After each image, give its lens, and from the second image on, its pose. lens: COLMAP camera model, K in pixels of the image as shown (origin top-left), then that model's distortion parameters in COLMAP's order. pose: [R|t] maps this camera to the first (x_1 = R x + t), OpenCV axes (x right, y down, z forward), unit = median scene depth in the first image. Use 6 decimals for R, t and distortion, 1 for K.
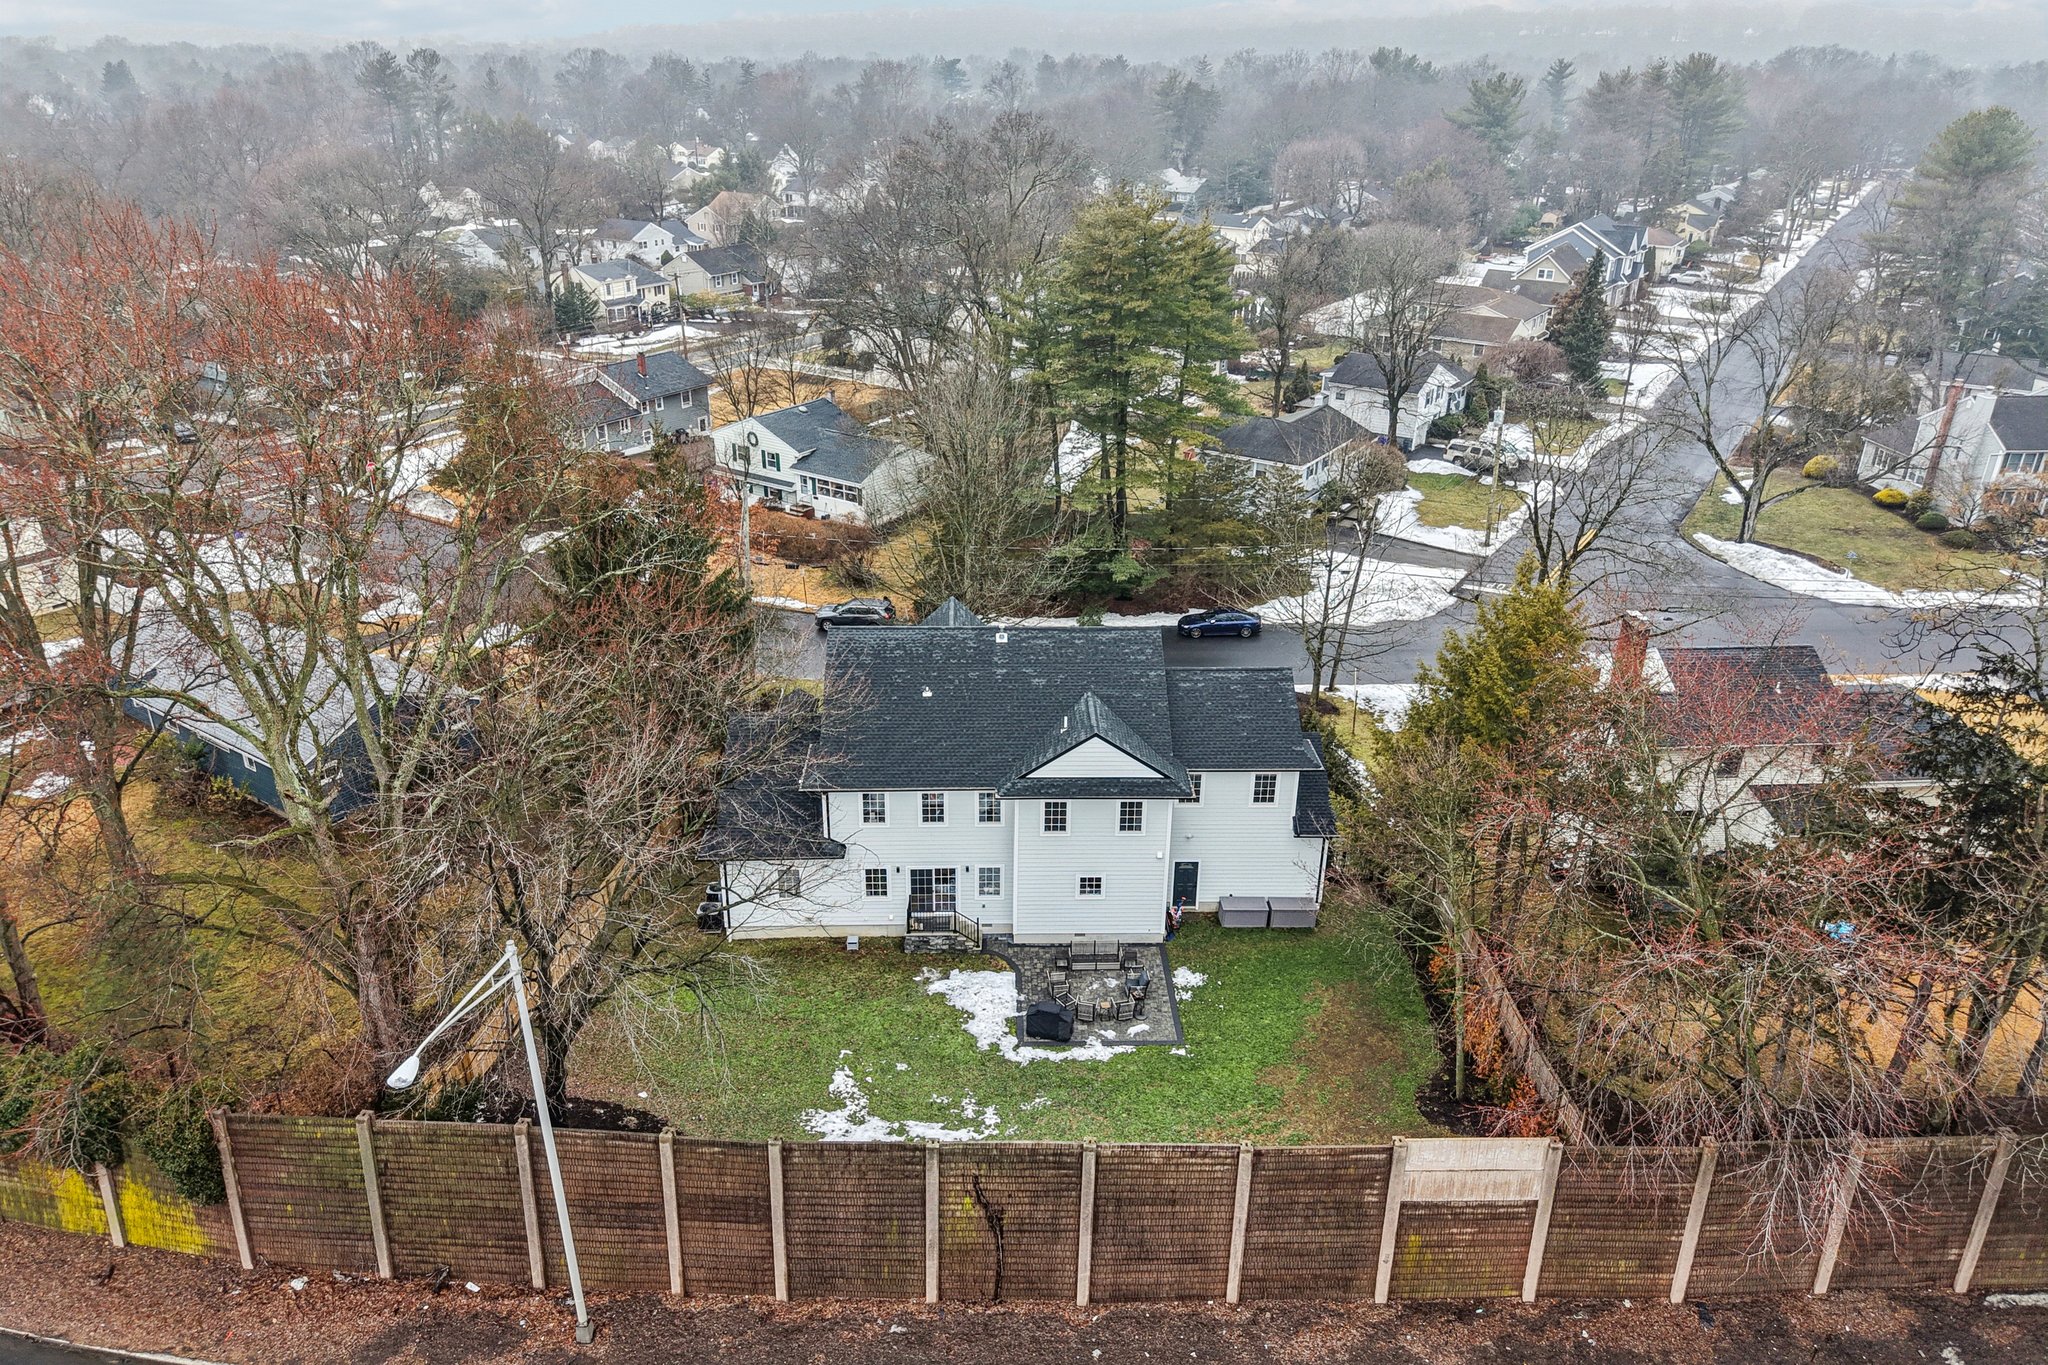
lens RADIAL K [[1411.6, 0, 1014.7], [0, 1411.6, 621.9], [0, 0, 1]] dist [0.032516, -0.000581]
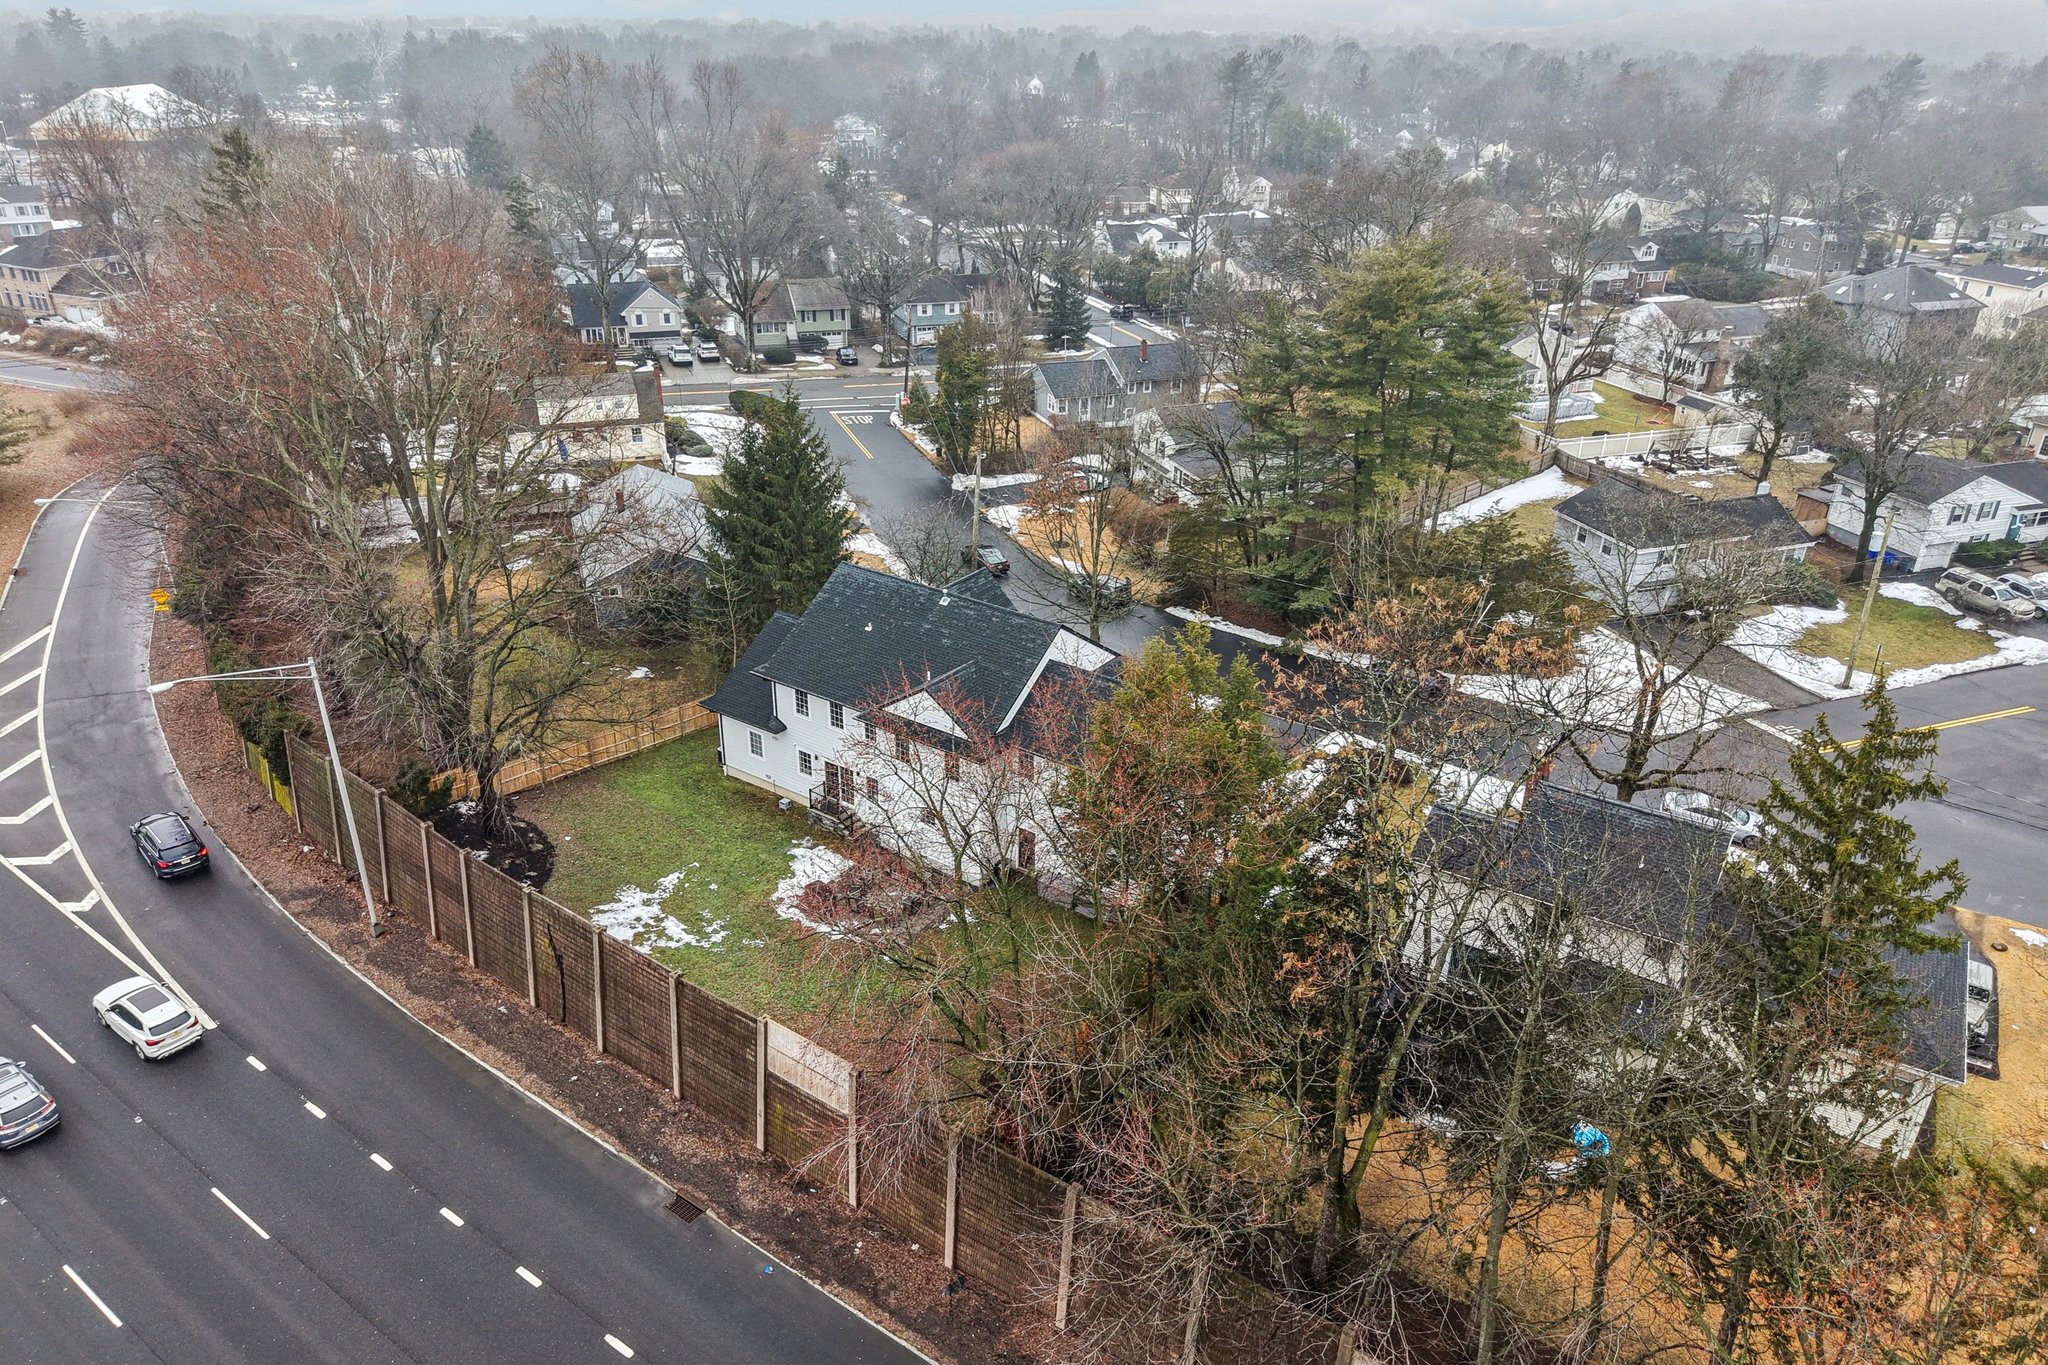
lens RADIAL K [[1380.9, 0, 1012.1], [0, 1380.9, 674.7], [0, 0, 1]] dist [0.070043, -0.117544]
pose [[0.796043, 0.256561, -0.548171, 0.717224], [-0.230518, 0.965966, 0.117349, -0.081649], [0.559622, 0.032948, 0.828093, 0.075338]]
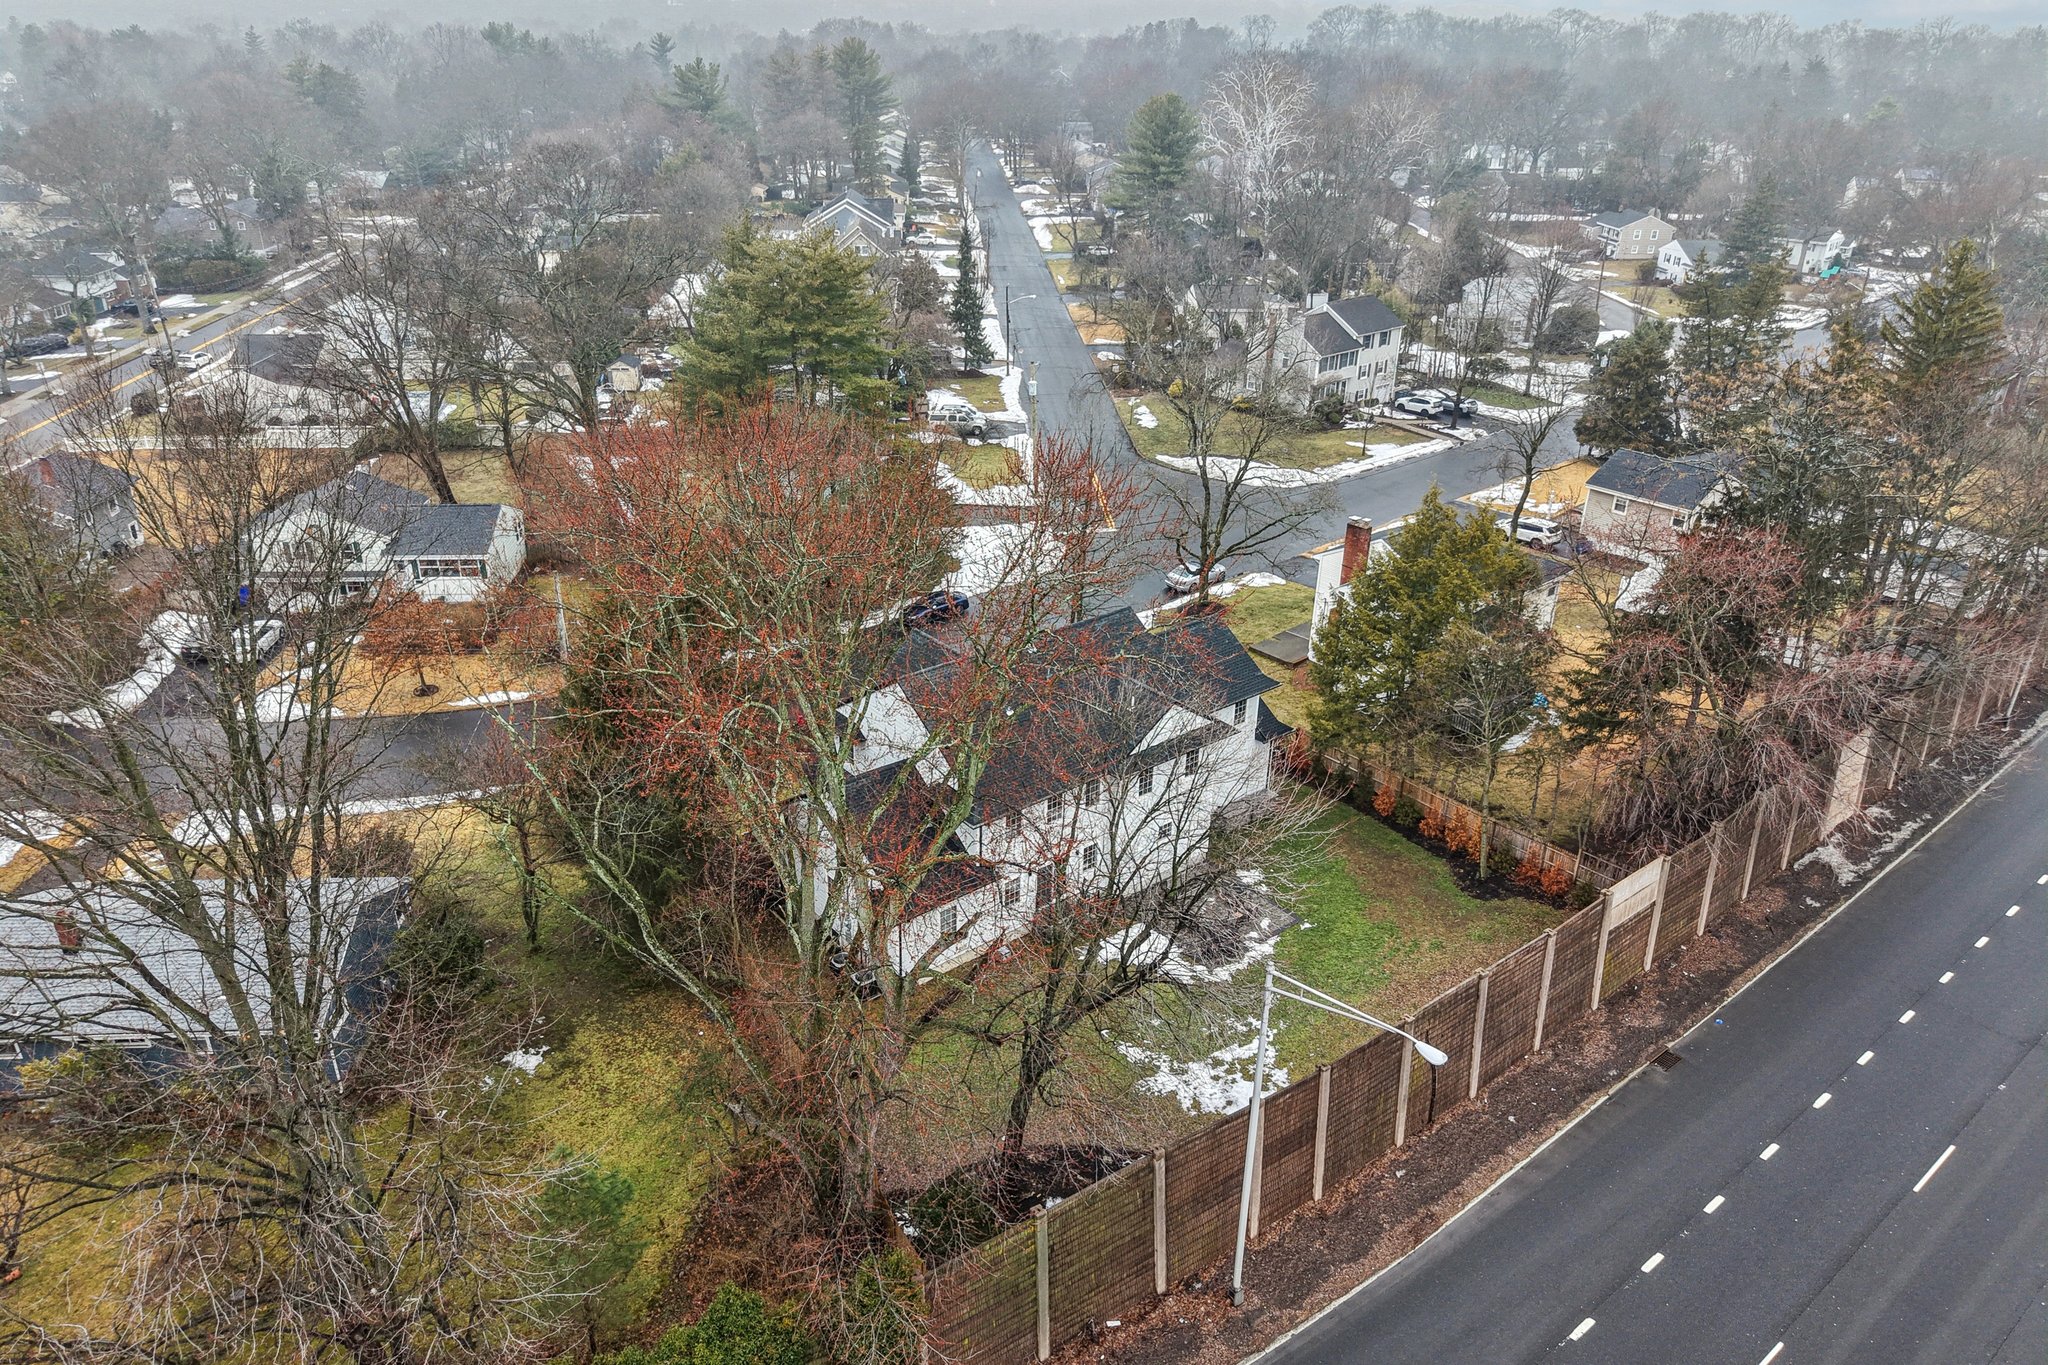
lens RADIAL K [[1380.9, 0, 1012.1], [0, 1380.9, 674.7], [0, 0, 1]] dist [0.070043, -0.117544]
pose [[0.797488, -0.258559, 0.545123, -0.643665], [0.223977, 0.965826, 0.130435, -0.118260], [-0.560220, 0.018075, 0.828147, 0.115484]]
